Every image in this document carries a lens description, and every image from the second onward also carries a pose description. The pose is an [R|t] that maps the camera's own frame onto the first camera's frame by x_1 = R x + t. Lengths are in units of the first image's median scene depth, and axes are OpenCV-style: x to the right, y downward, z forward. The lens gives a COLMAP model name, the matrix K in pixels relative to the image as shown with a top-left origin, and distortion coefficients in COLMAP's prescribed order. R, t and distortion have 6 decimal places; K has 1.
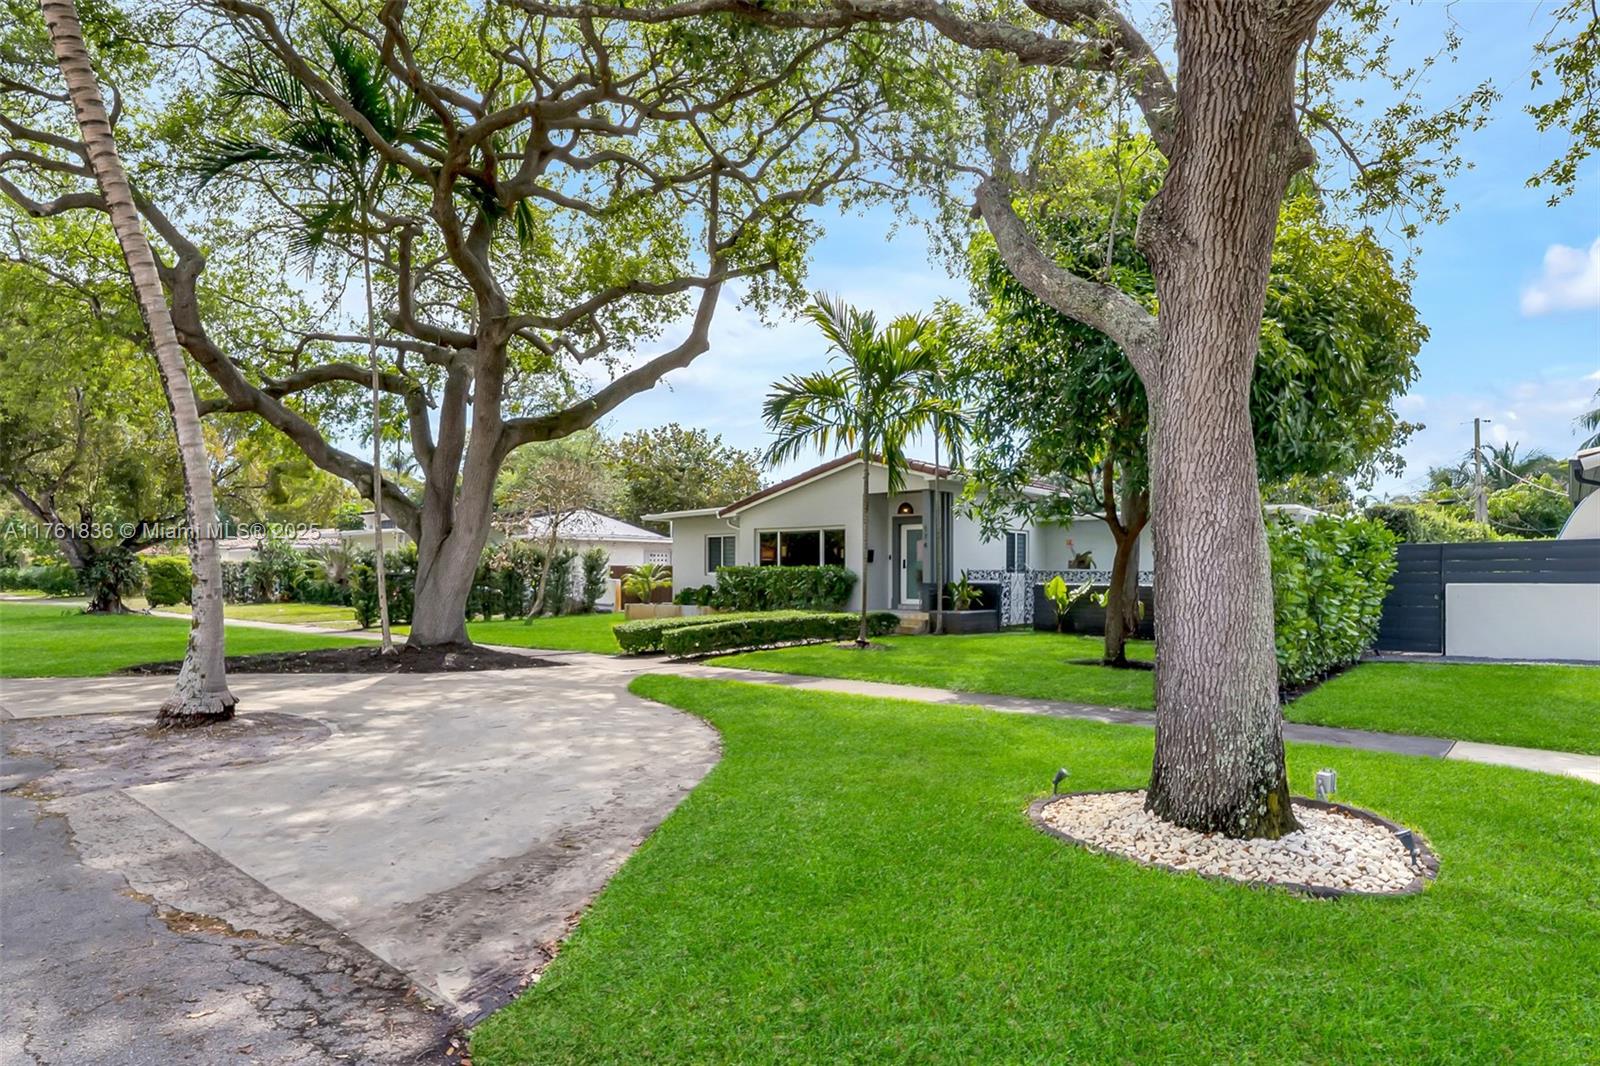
lens RADIAL K [[823.9, 0, 800.4], [0, 823.9, 579.5], [0, 0, 1]] dist [0.002458, 0.000886]
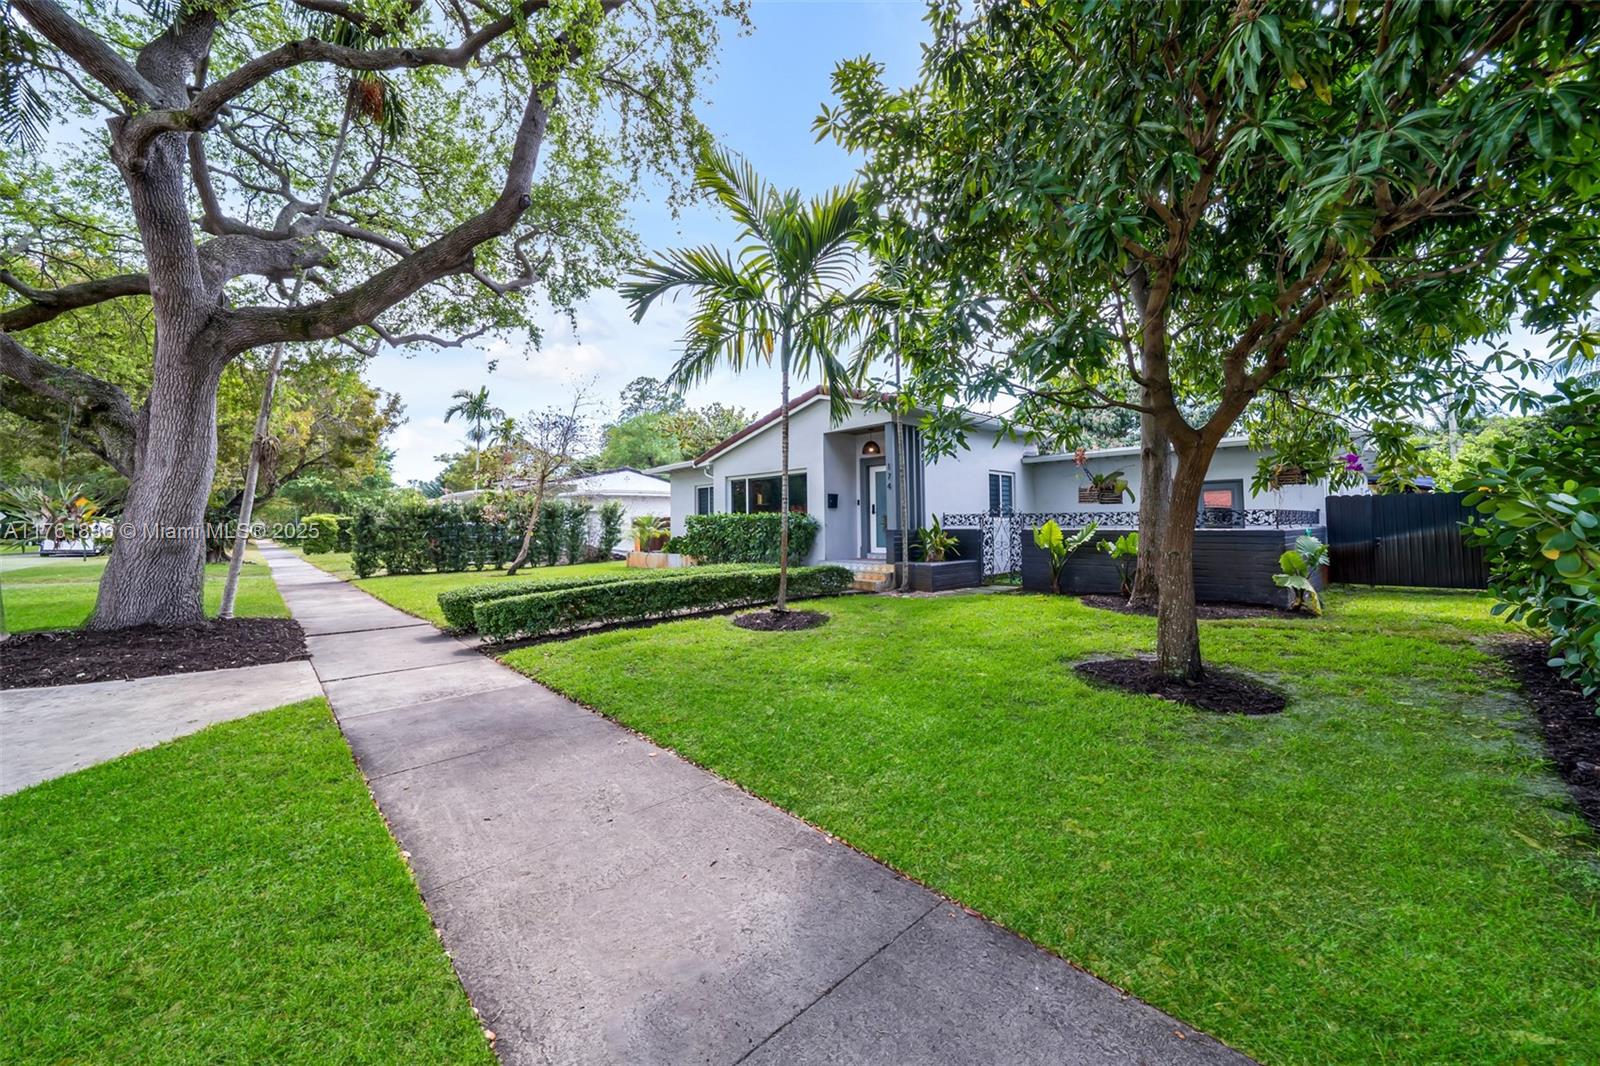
lens RADIAL K [[577.4, 0, 773.9], [0, 577.4, 510.9], [0, 0, 1]] dist [-0.000396, -0.000478]
pose [[0.991212, -0.016028, -0.131305, 0.104369], [0.012349, 0.999509, -0.028789, 0.000338], [0.131702, 0.026915, 0.990924, 0.360437]]
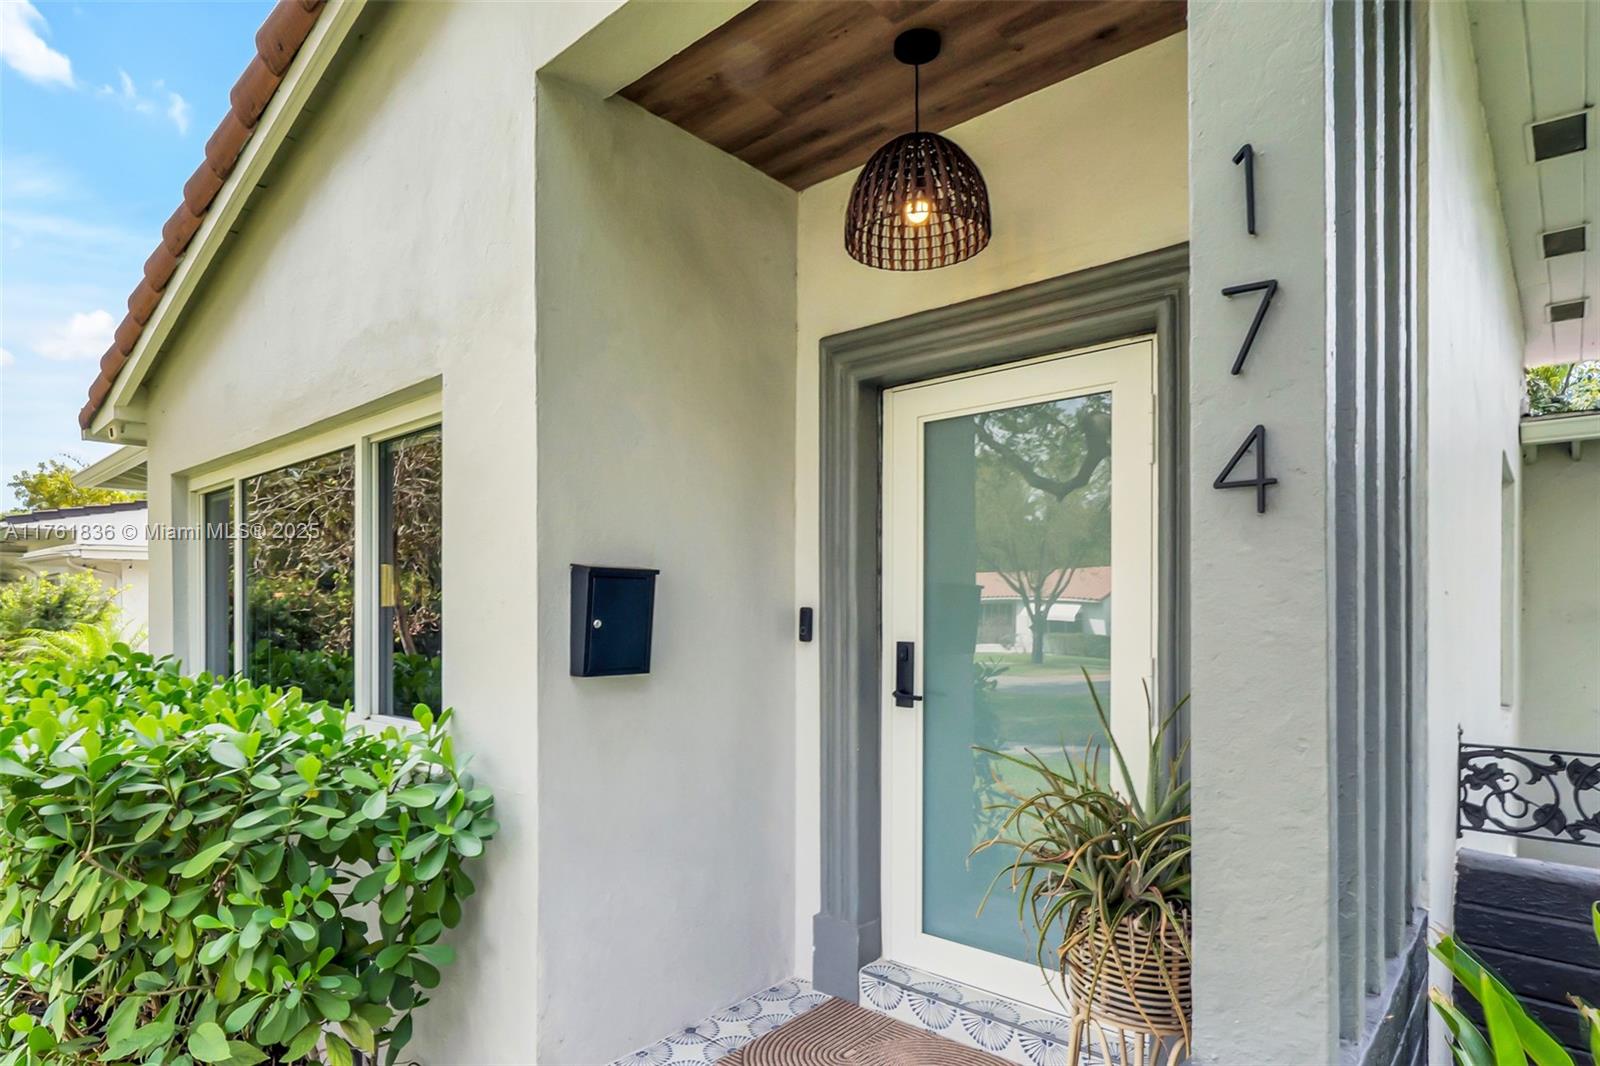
lens RADIAL K [[846.9, 0, 762.4], [0, 846.9, 591.3], [0, 0, 1]] dist [-0.002288, 0.002356]
pose [[0.999193, -0.003047, -0.040054, 0.112184], [0.002074, 0.999702, -0.024308, -0.030384], [0.040116, 0.024205, 0.998902, 0.892239]]
